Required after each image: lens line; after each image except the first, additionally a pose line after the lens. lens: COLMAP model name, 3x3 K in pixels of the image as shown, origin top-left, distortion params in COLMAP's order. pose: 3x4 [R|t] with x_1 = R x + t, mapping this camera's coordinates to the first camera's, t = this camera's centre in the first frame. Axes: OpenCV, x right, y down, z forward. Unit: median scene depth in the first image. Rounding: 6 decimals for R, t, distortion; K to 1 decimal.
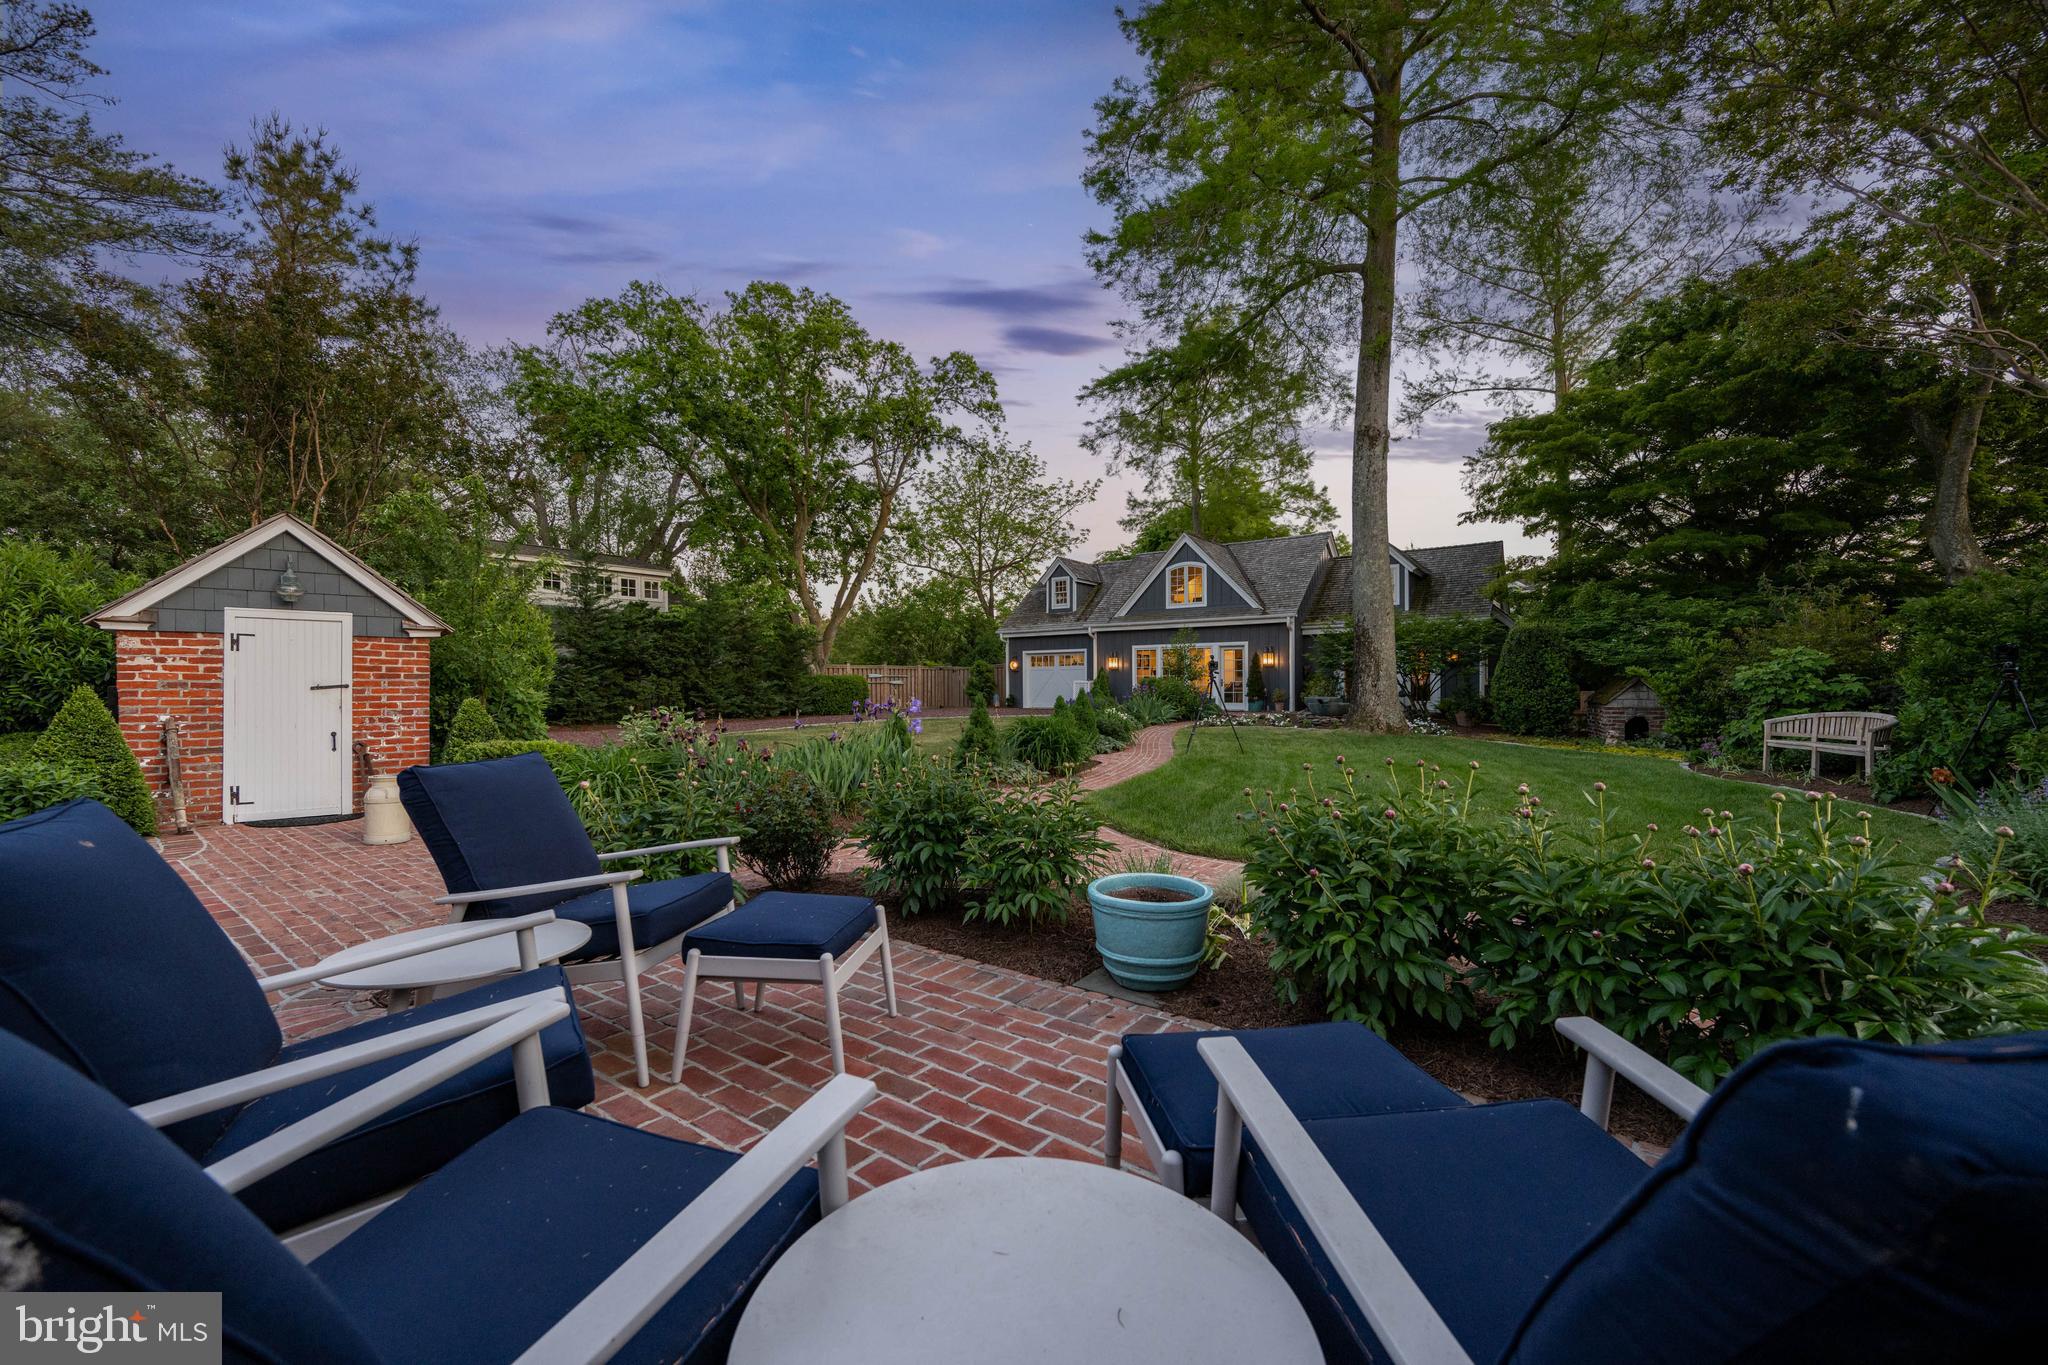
lens RADIAL K [[803.1, 0, 1023.6], [0, 803.1, 675.7], [0, 0, 1]] dist [-0.004661, 0.001070]
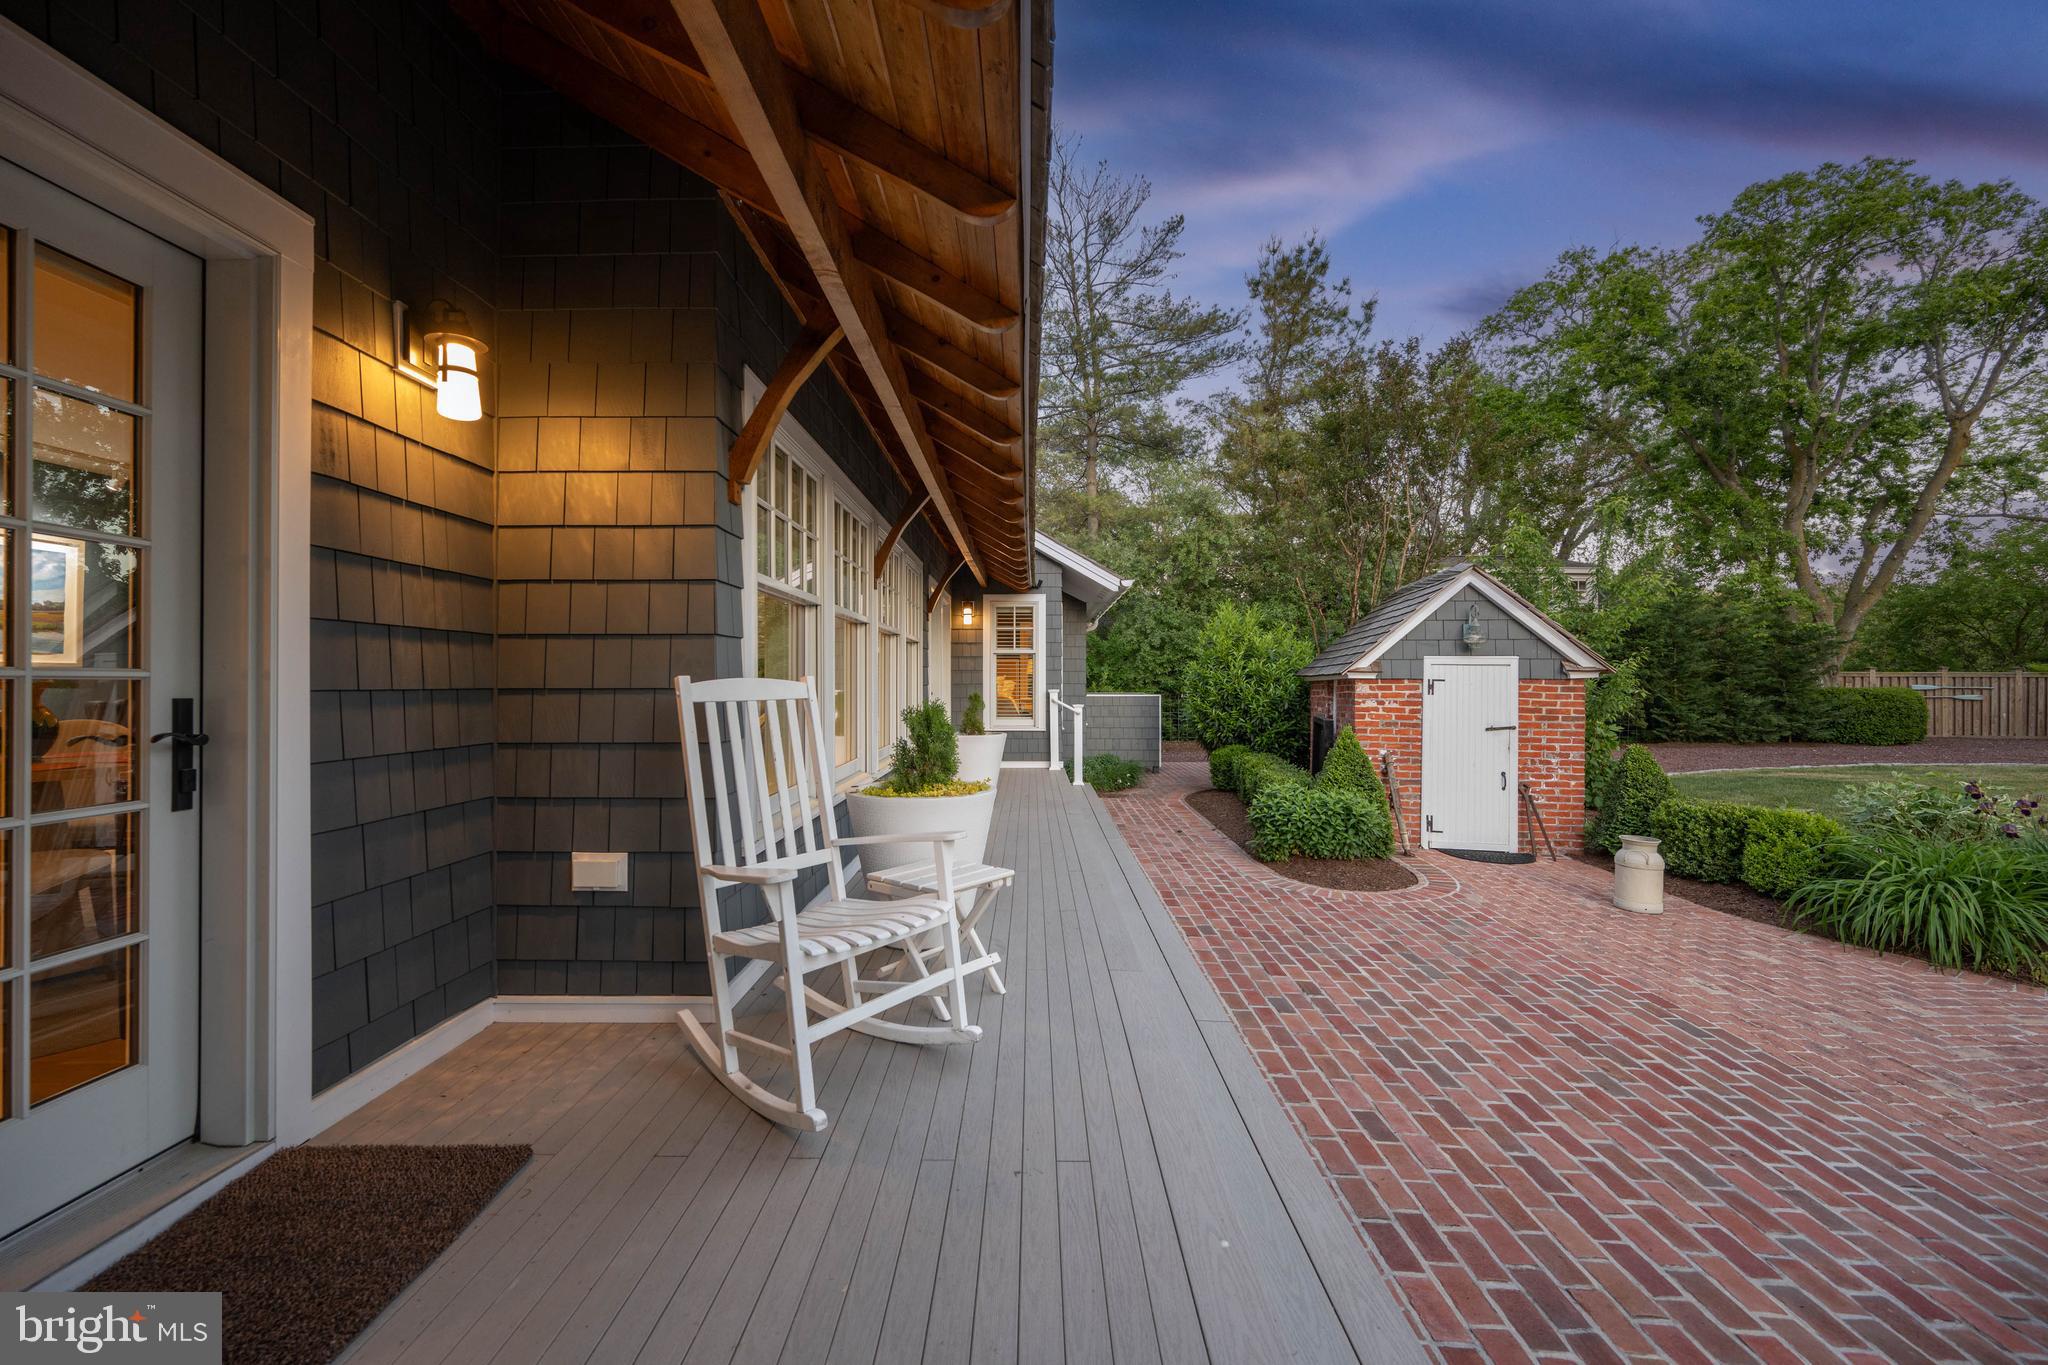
lens RADIAL K [[803.1, 0, 1049.3], [0, 803.1, 689.0], [0, 0, 1]] dist [-0.004661, 0.001070]
pose [[0.595589, 0.018027, -0.803087, -0.167948], [-0.000035, 0.999749, 0.022416, -0.027189], [0.803290, -0.013323, 0.595440, -0.043124]]
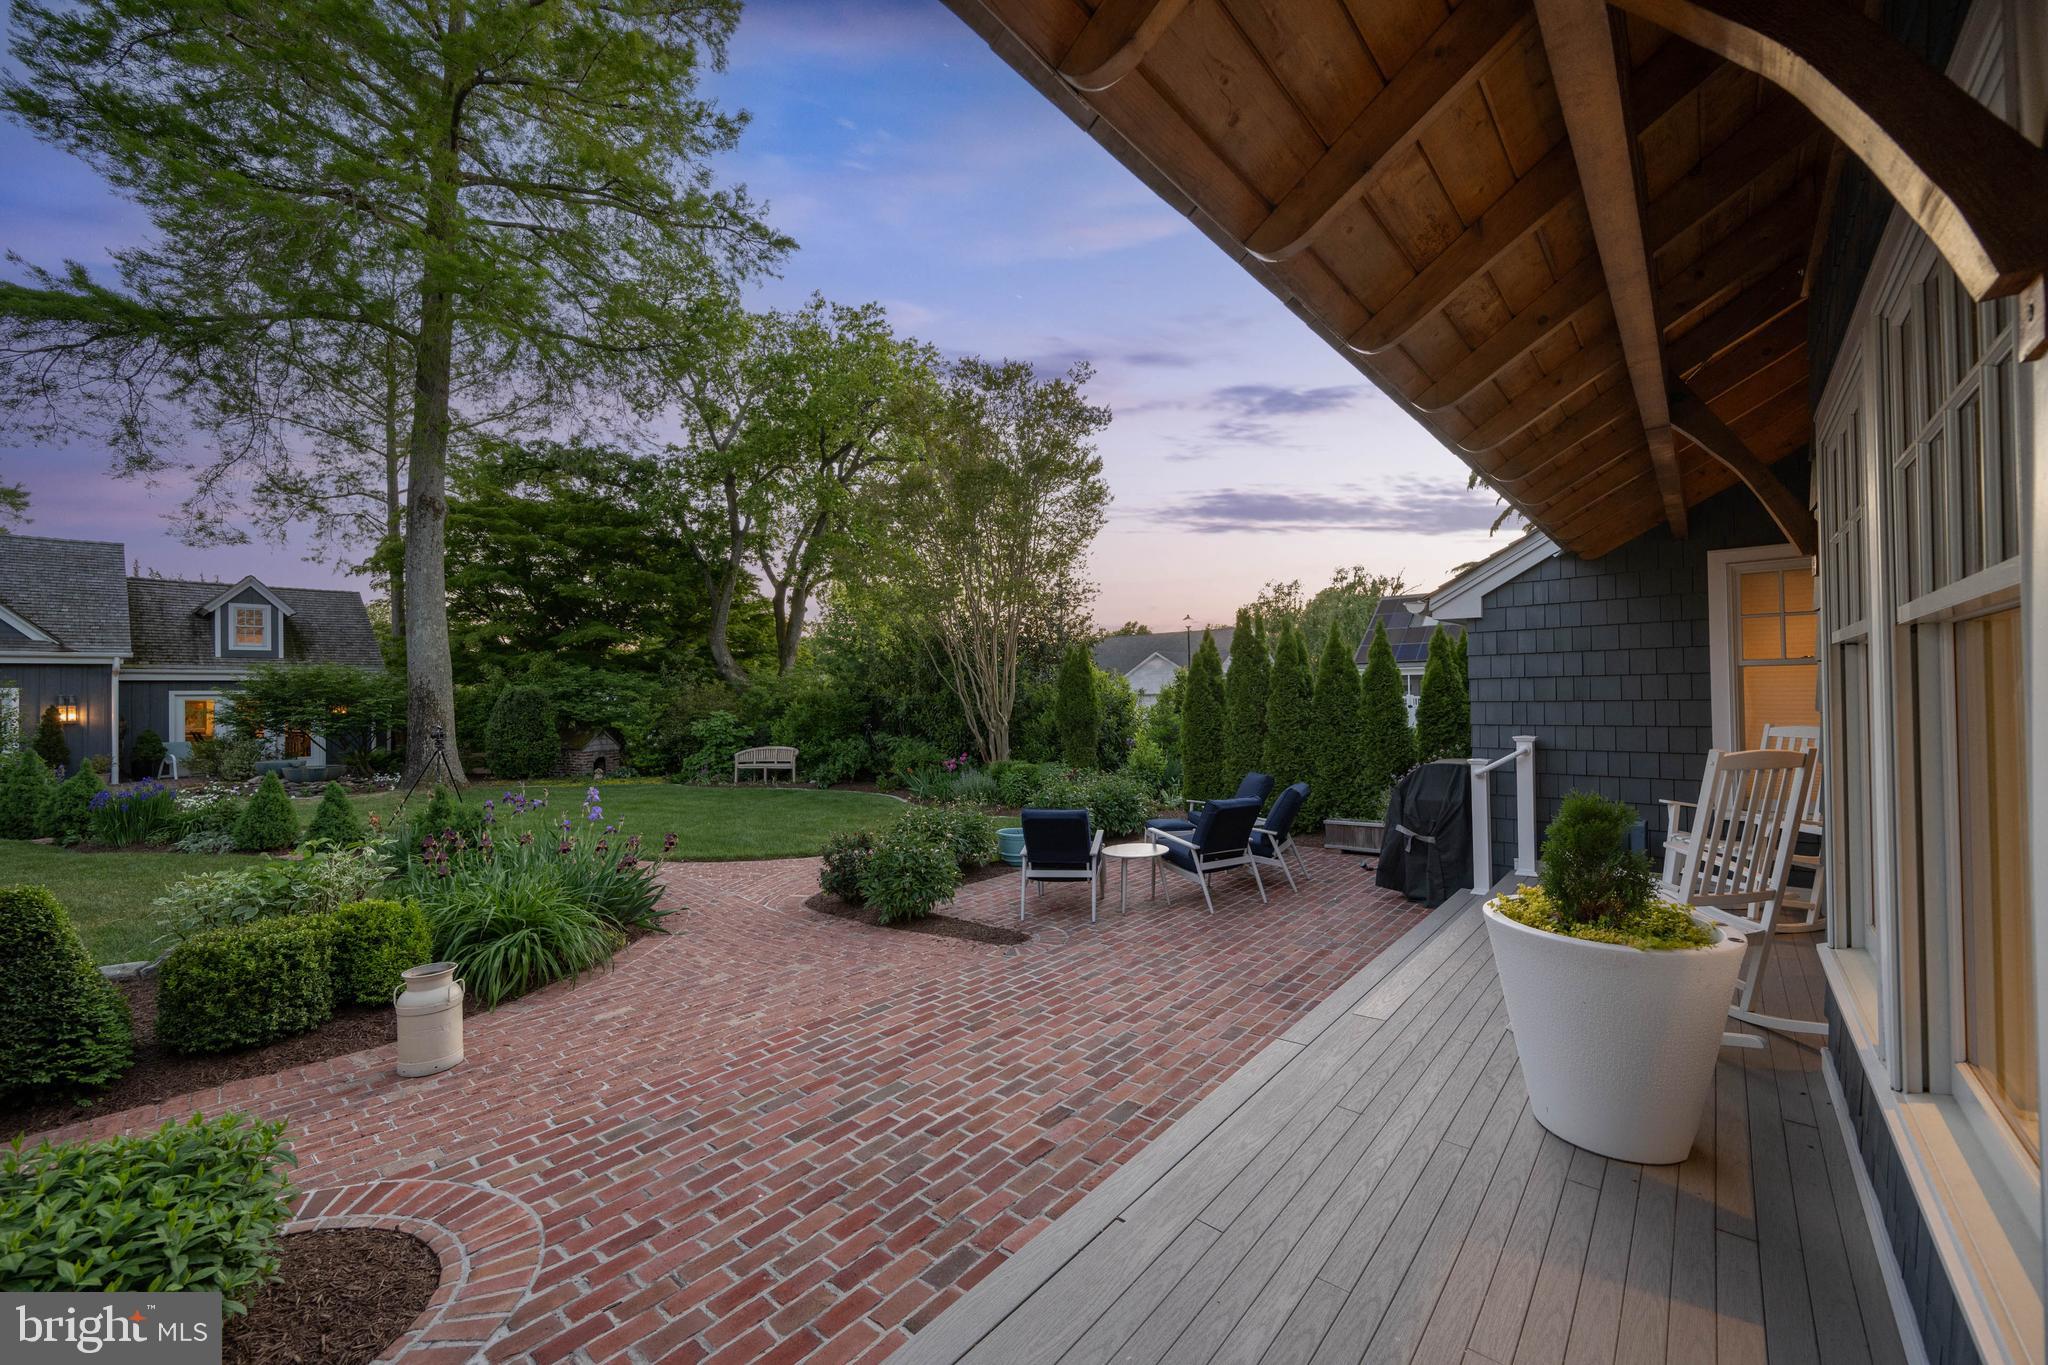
lens RADIAL K [[803.1, 0, 1016.3], [0, 803.1, 687.3], [0, 0, 1]] dist [-0.004661, 0.001070]
pose [[0.099292, 0.018134, 0.994893, -0.530373], [0.008553, 0.999781, -0.019077, -0.038388], [-0.995022, 0.010403, 0.099116, 0.155343]]
